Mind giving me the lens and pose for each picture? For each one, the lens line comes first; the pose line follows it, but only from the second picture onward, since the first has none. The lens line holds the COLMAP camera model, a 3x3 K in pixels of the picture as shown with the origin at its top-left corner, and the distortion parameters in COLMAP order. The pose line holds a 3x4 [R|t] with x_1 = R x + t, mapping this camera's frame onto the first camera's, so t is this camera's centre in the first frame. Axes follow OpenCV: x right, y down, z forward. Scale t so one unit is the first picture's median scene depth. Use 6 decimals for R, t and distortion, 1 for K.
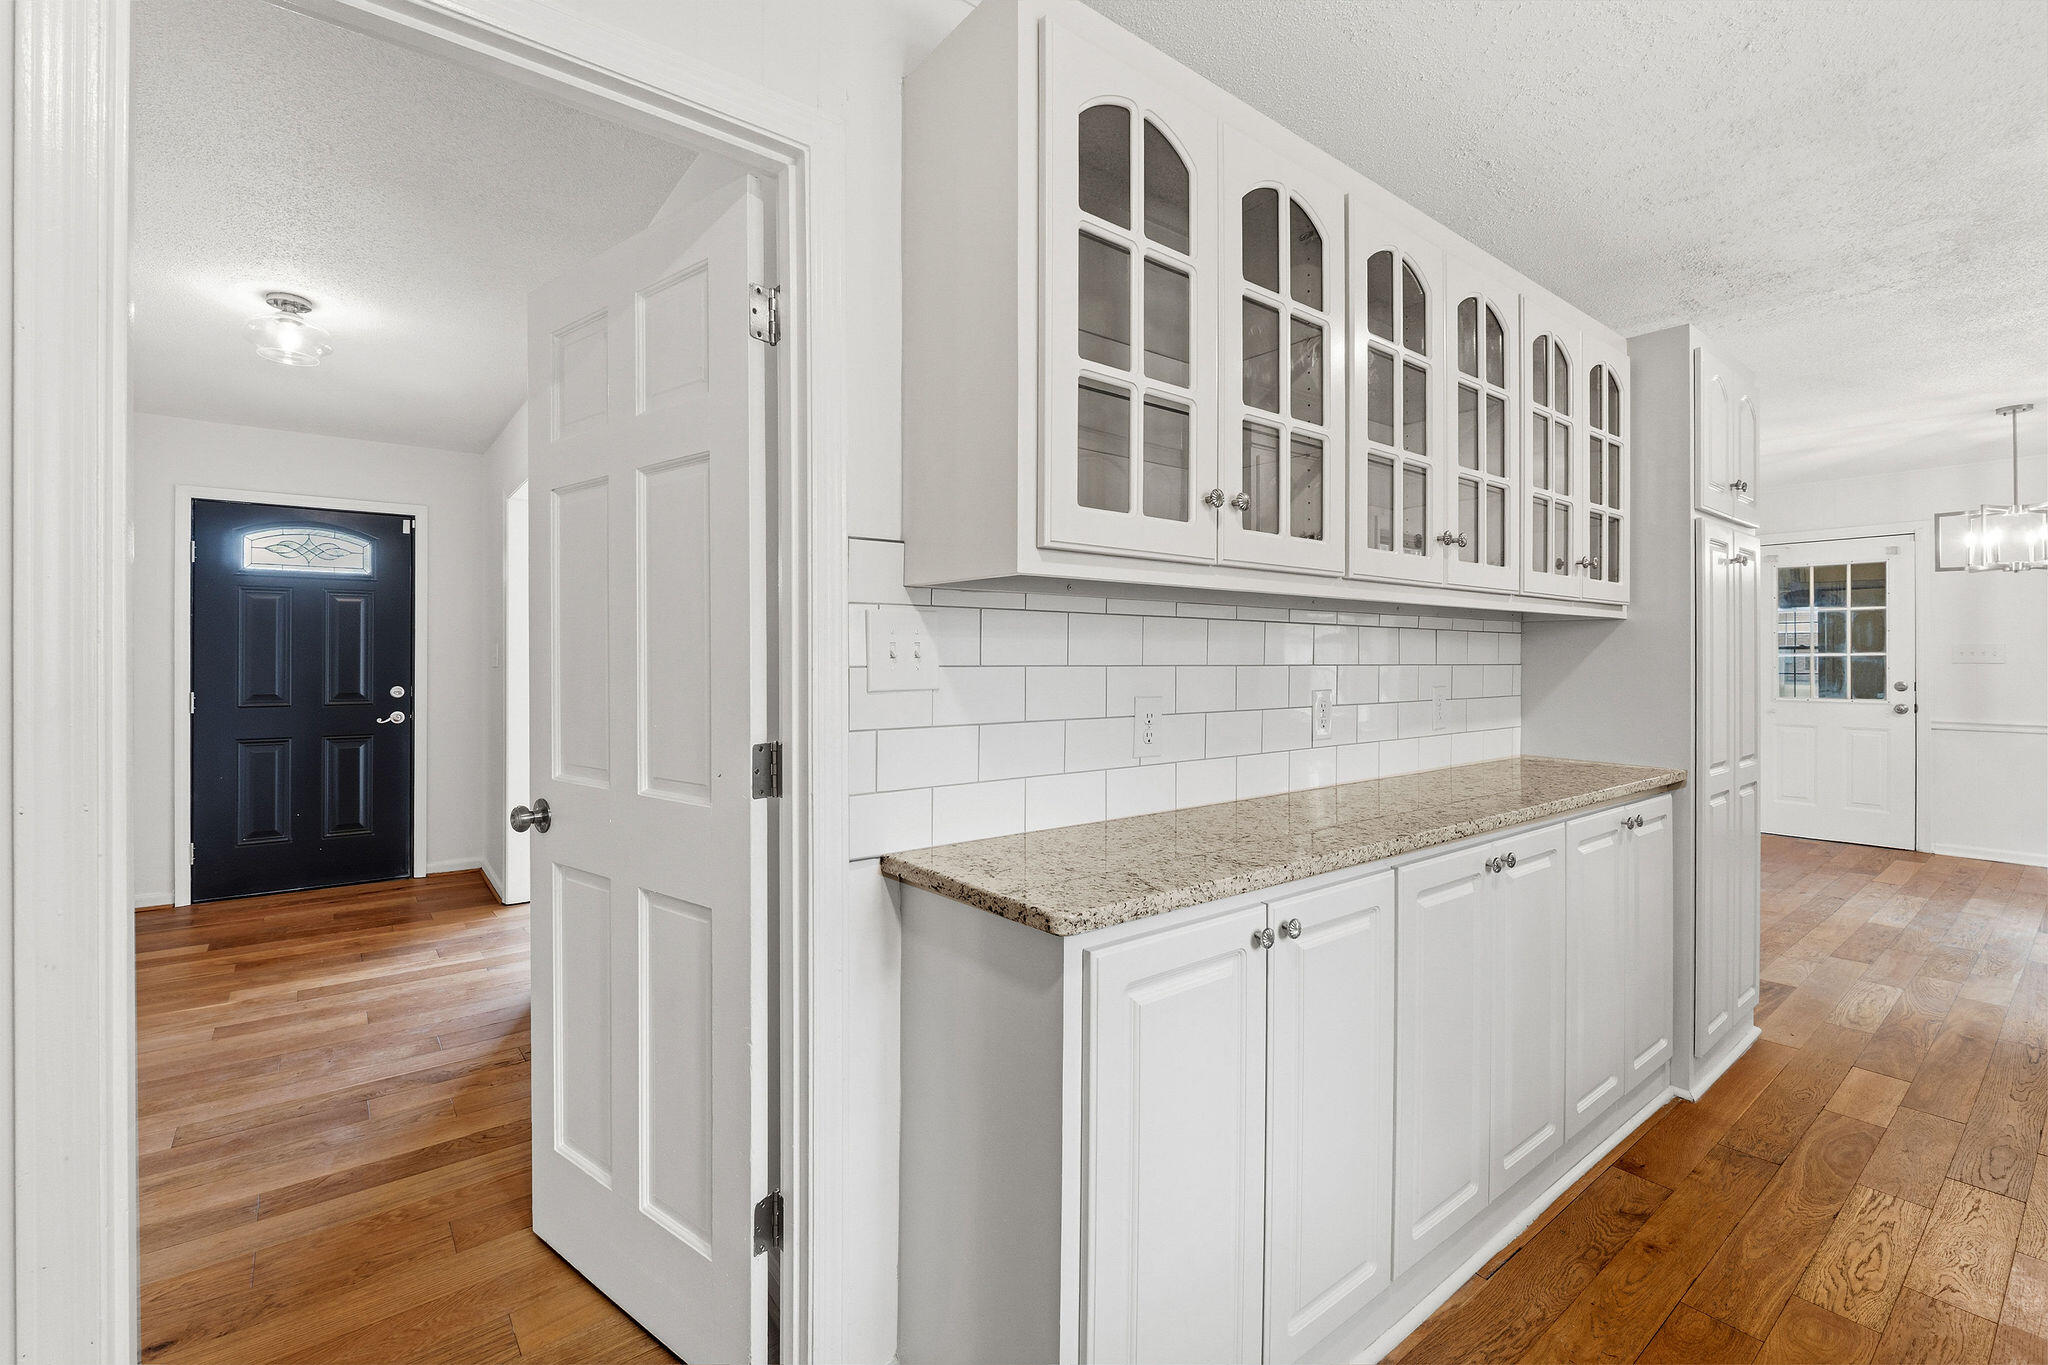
lens RADIAL K [[867.7, 0, 987.5], [0, 867.7, 659.5], [0, 0, 1]] dist [-0.007148, 0.000389]
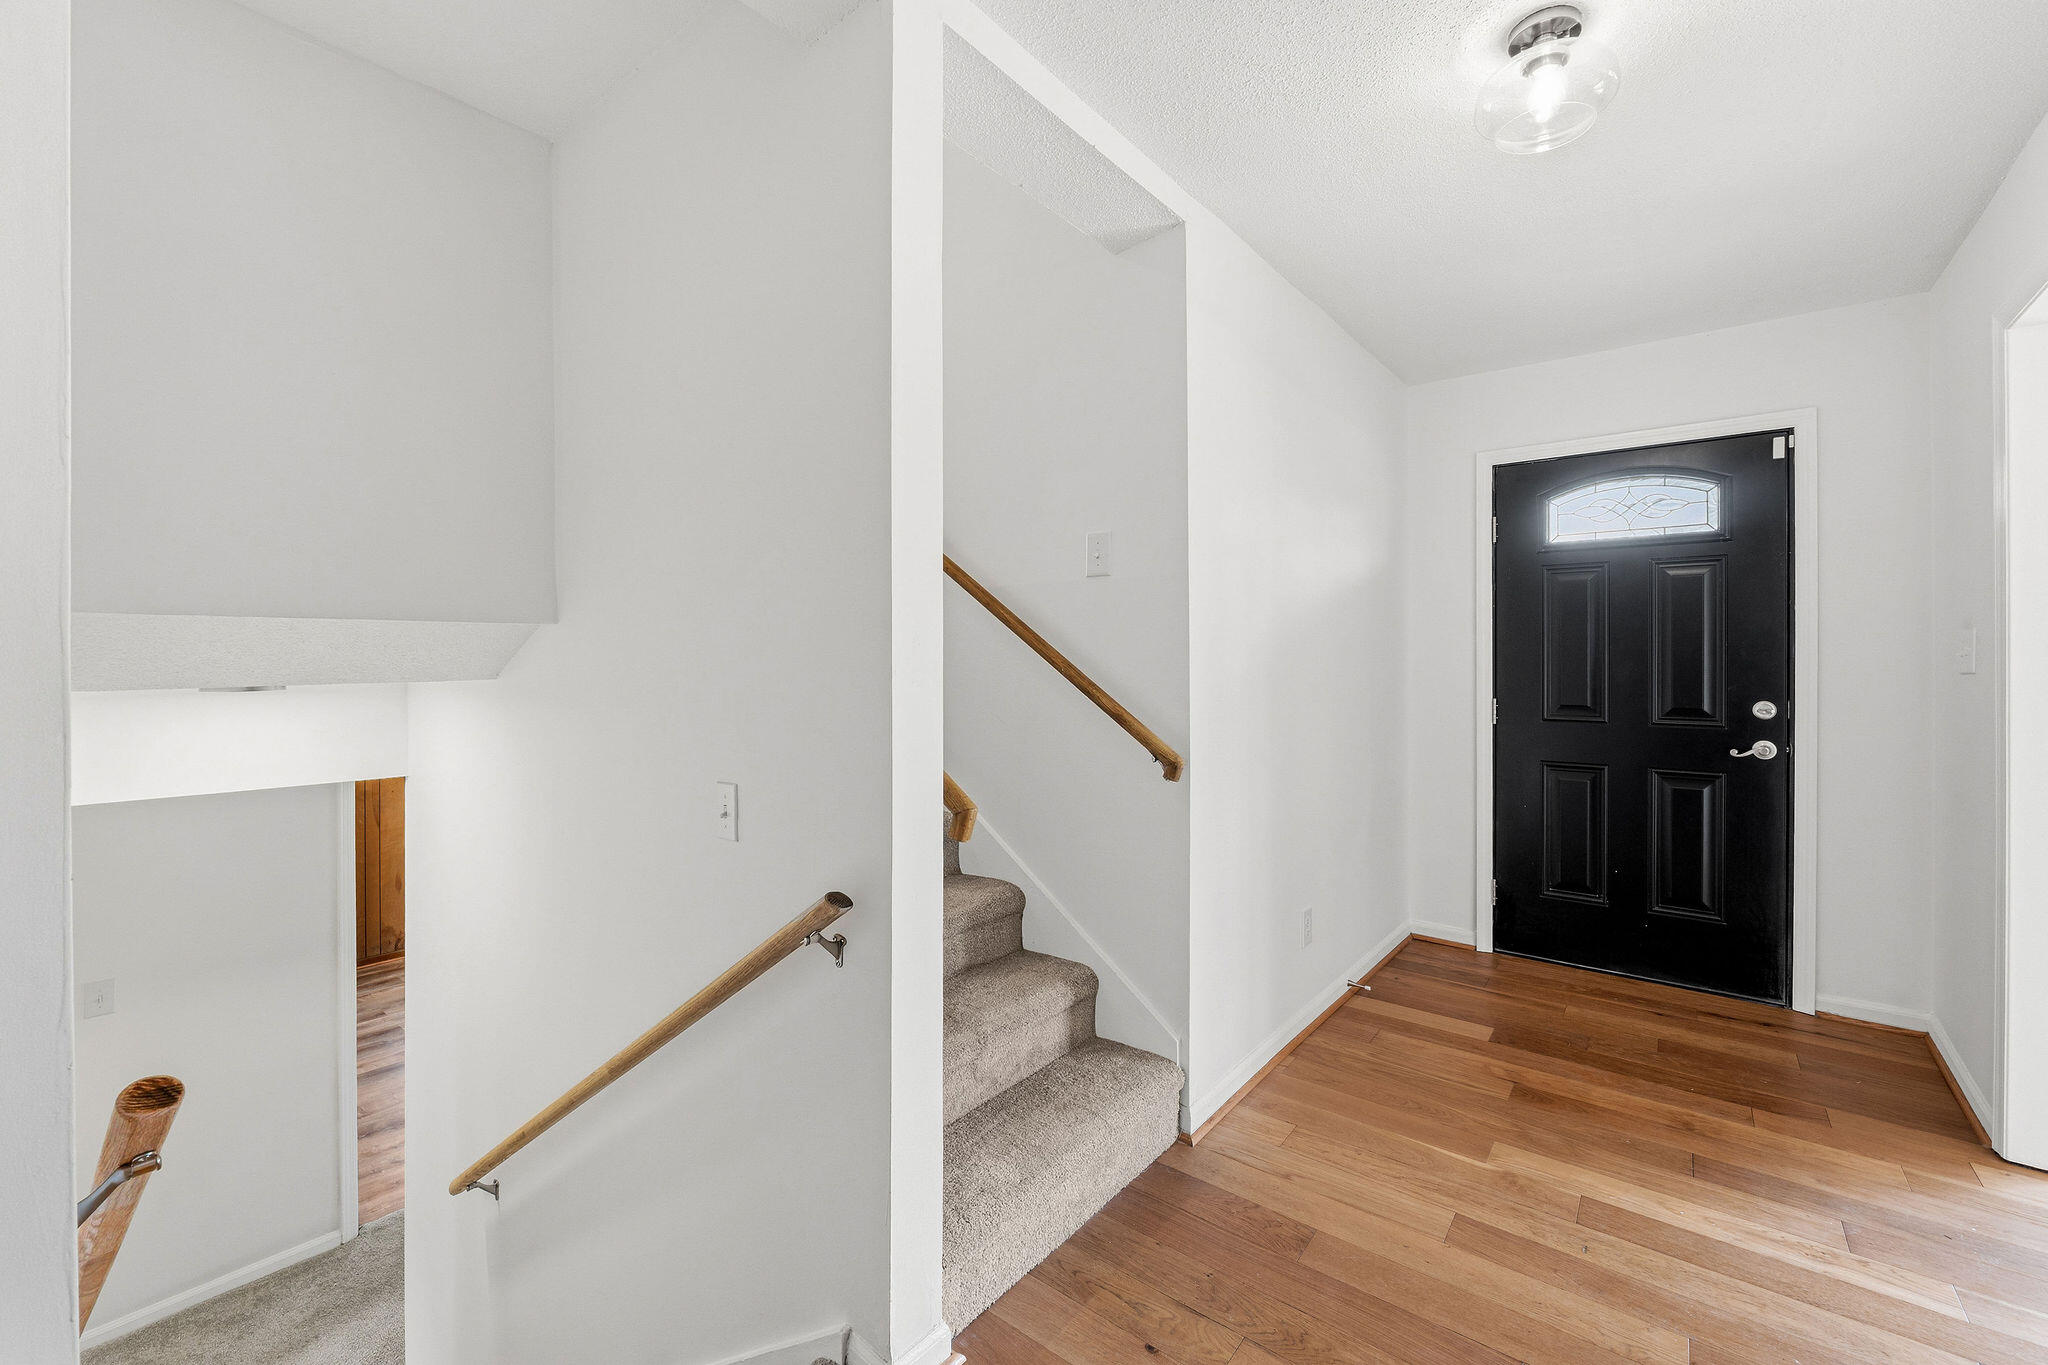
lens RADIAL K [[867.7, 0, 1009.5], [0, 867.7, 657.3], [0, 0, 1]] dist [-0.007148, 0.000389]
pose [[0.246842, -0.002952, -0.969051, -0.222876], [-0.000468, 0.999995, -0.003166, 0.000983], [0.969056, 0.001235, 0.246839, 0.333517]]
